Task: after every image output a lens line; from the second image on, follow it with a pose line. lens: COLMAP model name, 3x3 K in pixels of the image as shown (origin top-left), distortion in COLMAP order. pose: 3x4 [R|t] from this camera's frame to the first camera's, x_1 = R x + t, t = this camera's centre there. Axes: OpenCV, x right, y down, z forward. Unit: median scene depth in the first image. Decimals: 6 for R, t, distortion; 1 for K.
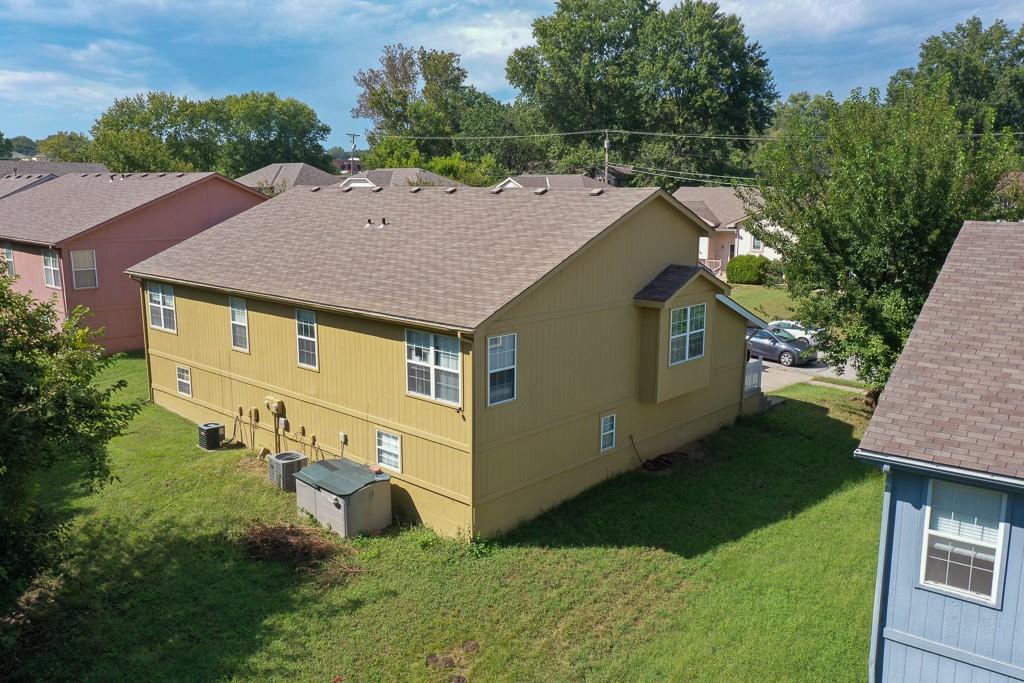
lens RADIAL K [[821.4, 0, 509.6], [0, 821.4, 343.4], [0, 0, 1]] dist [0.024359, 0.004748]
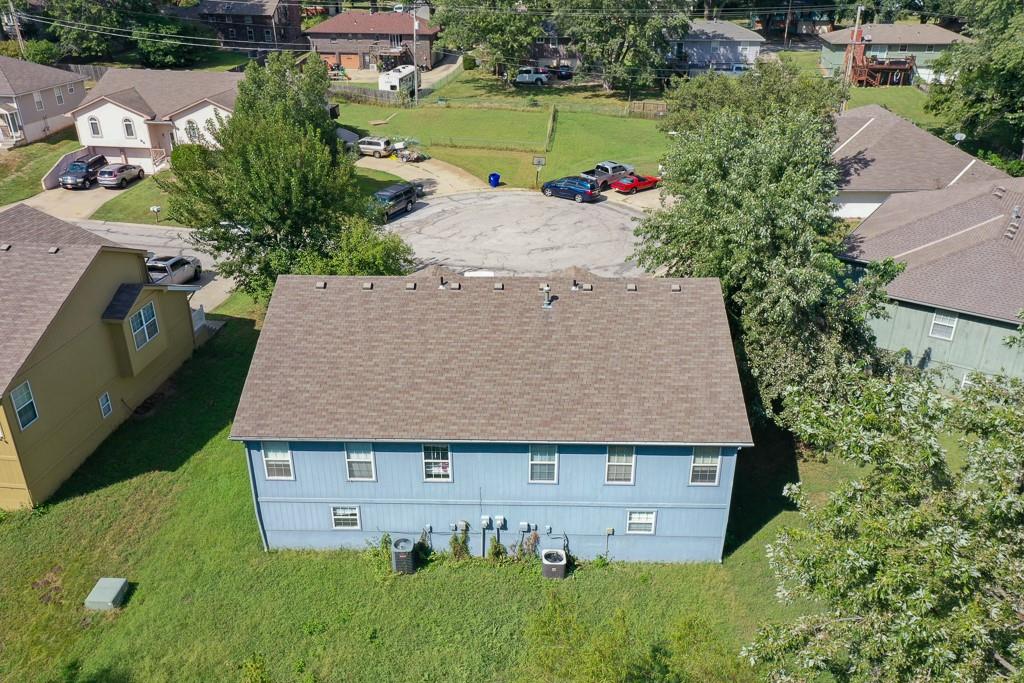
lens RADIAL K [[821.4, 0, 509.6], [0, 821.4, 343.4], [0, 0, 1]] dist [0.024359, 0.004748]
pose [[0.816193, -0.256725, 0.517612, -0.040913], [0.109496, 0.948357, 0.297708, -0.436743], [-0.567310, -0.186311, 0.802152, -0.759723]]
